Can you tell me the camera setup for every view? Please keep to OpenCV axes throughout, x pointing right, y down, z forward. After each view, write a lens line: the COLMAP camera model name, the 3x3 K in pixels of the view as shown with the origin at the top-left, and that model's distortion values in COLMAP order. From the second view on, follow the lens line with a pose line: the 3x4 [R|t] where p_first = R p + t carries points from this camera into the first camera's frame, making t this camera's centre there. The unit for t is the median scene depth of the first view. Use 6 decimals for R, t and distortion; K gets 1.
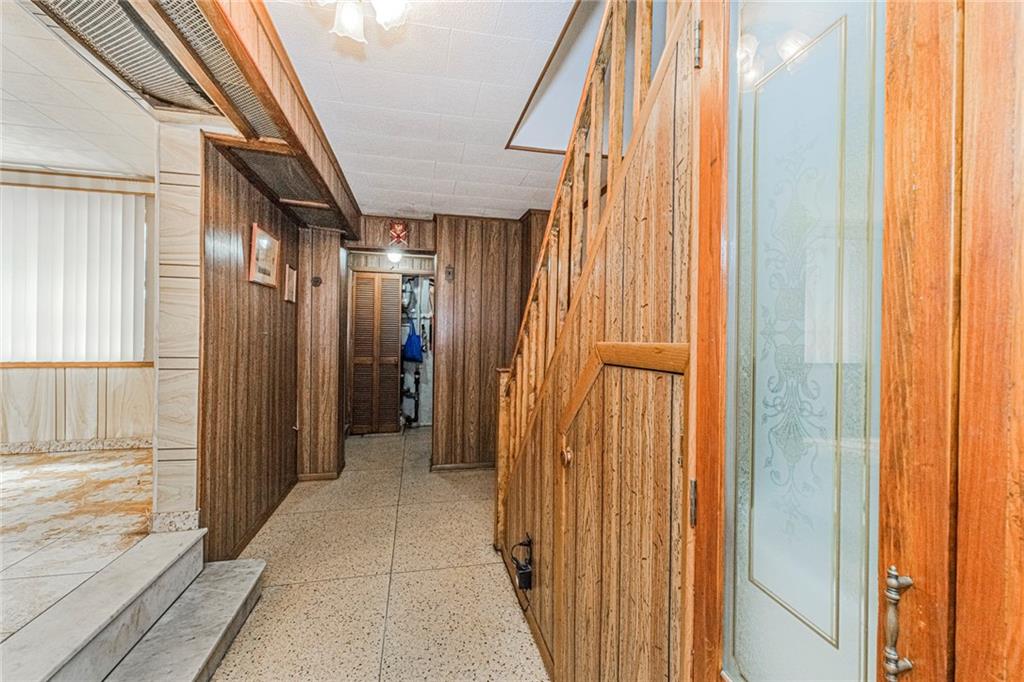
lens RADIAL K [[429.6, 0, 514.3], [0, 429.6, 339.1], [0, 0, 1]] dist [-0.001125, 0.000076]
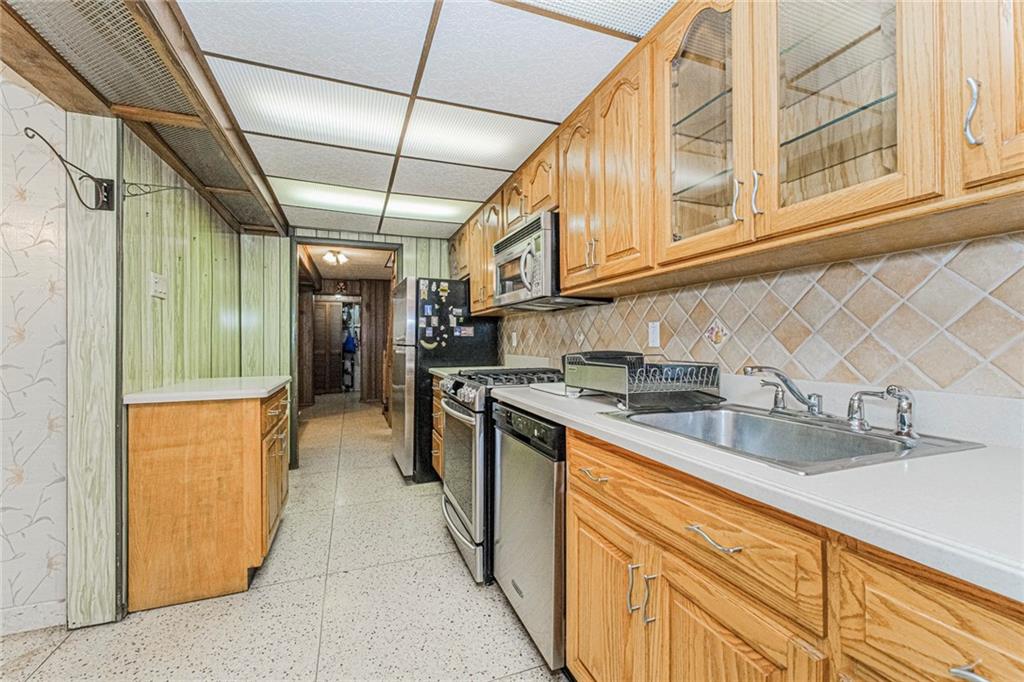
lens RADIAL K [[429.6, 0, 513.4], [0, 429.6, 340.5], [0, 0, 1]] dist [-0.001125, 0.000076]
pose [[0.990733, -0.015034, 0.134987, 0.179252], [0.015082, 0.999886, 0.000668, 0.012155], [-0.134981, 0.001374, 0.990847, -0.780005]]
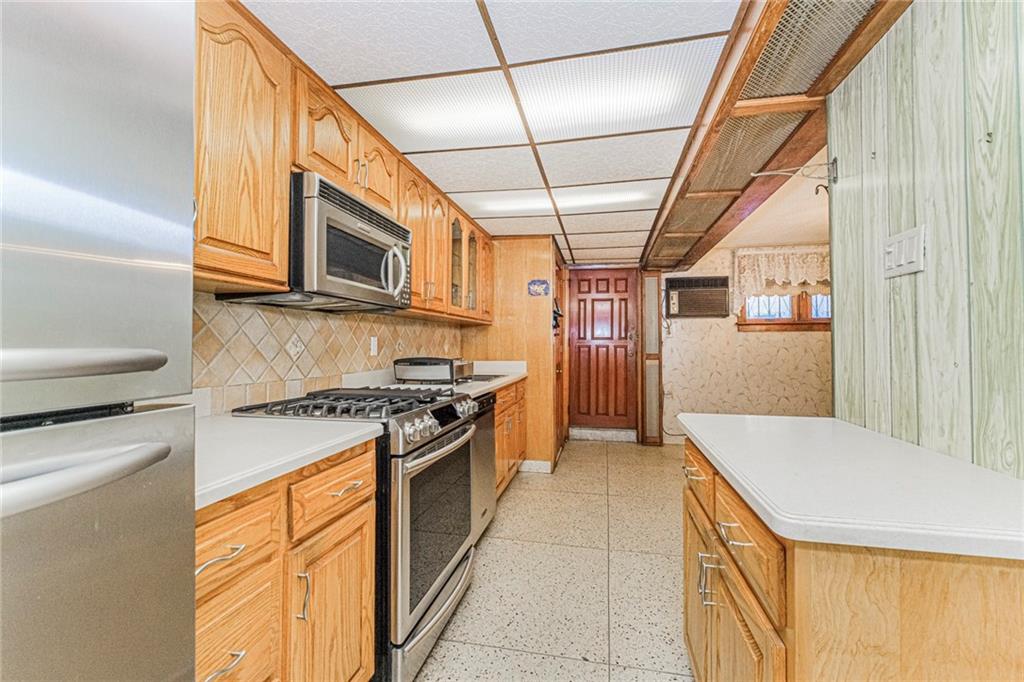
lens RADIAL K [[429.6, 0, 513.7], [0, 429.6, 339.1], [0, 0, 1]] dist [-0.001125, 0.000076]
pose [[-0.904468, -0.005363, 0.426508, -0.285903], [-0.009346, 0.999930, -0.007248, -0.011291], [-0.426439, -0.010542, -0.904455, 1.008393]]
